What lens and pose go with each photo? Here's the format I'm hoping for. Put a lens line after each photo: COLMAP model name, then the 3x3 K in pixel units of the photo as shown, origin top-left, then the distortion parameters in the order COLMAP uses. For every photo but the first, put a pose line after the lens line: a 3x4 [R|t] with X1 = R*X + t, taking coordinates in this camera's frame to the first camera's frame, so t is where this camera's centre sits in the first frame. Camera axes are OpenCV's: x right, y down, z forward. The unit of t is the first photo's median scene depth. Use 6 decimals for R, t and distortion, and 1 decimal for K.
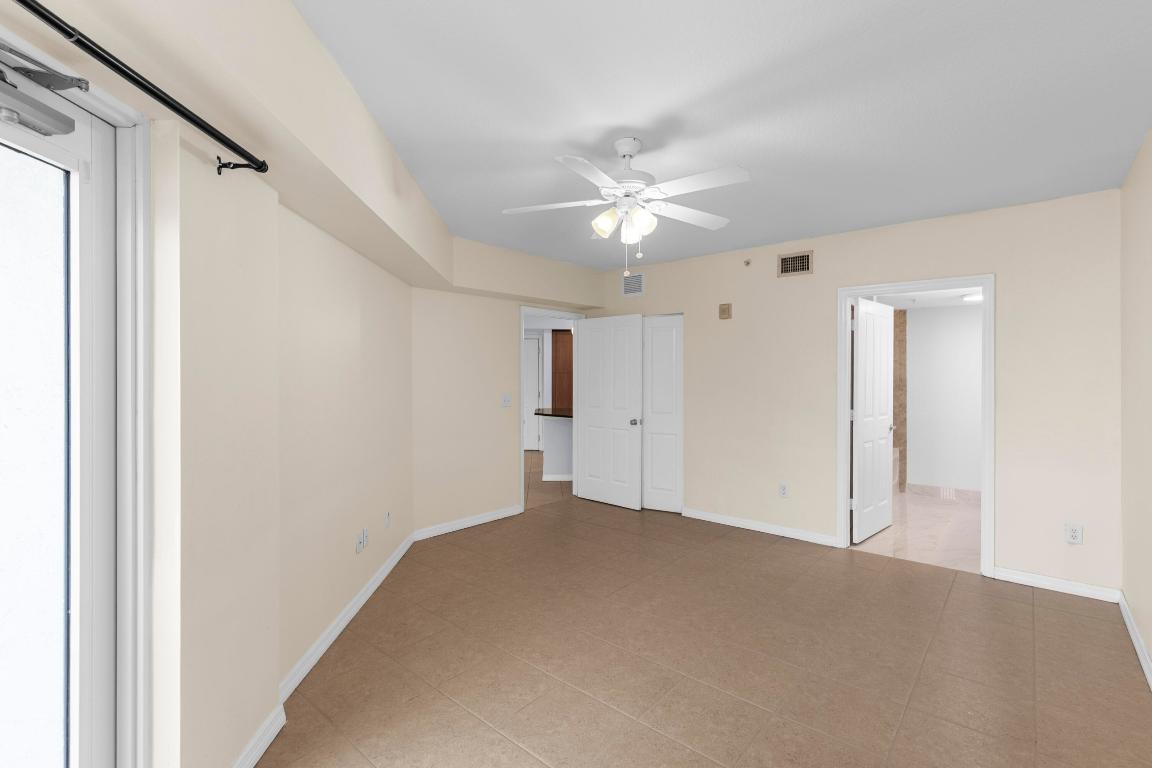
lens RADIAL K [[514.7, 0, 580.5], [0, 514.7, 375.8], [0, 0, 1]] dist [0.001382, 0.000297]
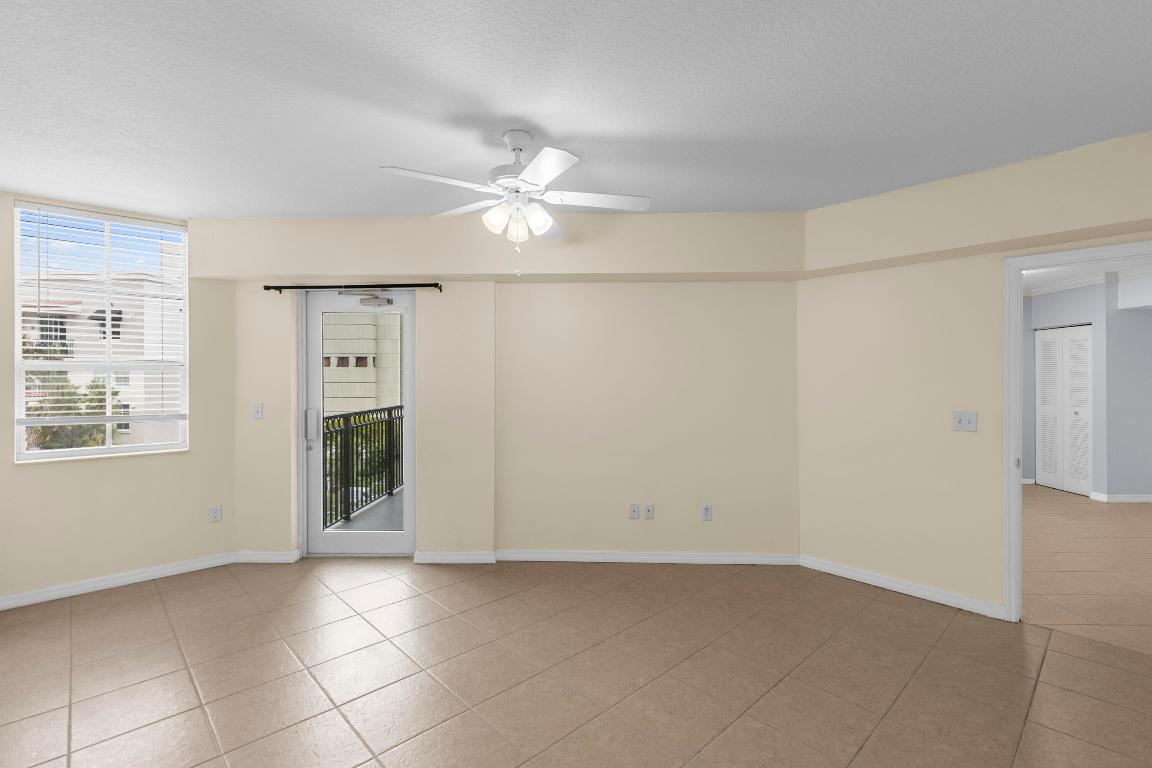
lens RADIAL K [[514.7, 0, 575.7], [0, 514.7, 379.9], [0, 0, 1]] dist [0.001382, 0.000297]
pose [[-0.083836, 0.006001, -0.996462, 0.874904], [-0.008265, 0.999943, 0.006717, -0.003466], [0.996445, 0.008799, -0.083782, 1.005868]]
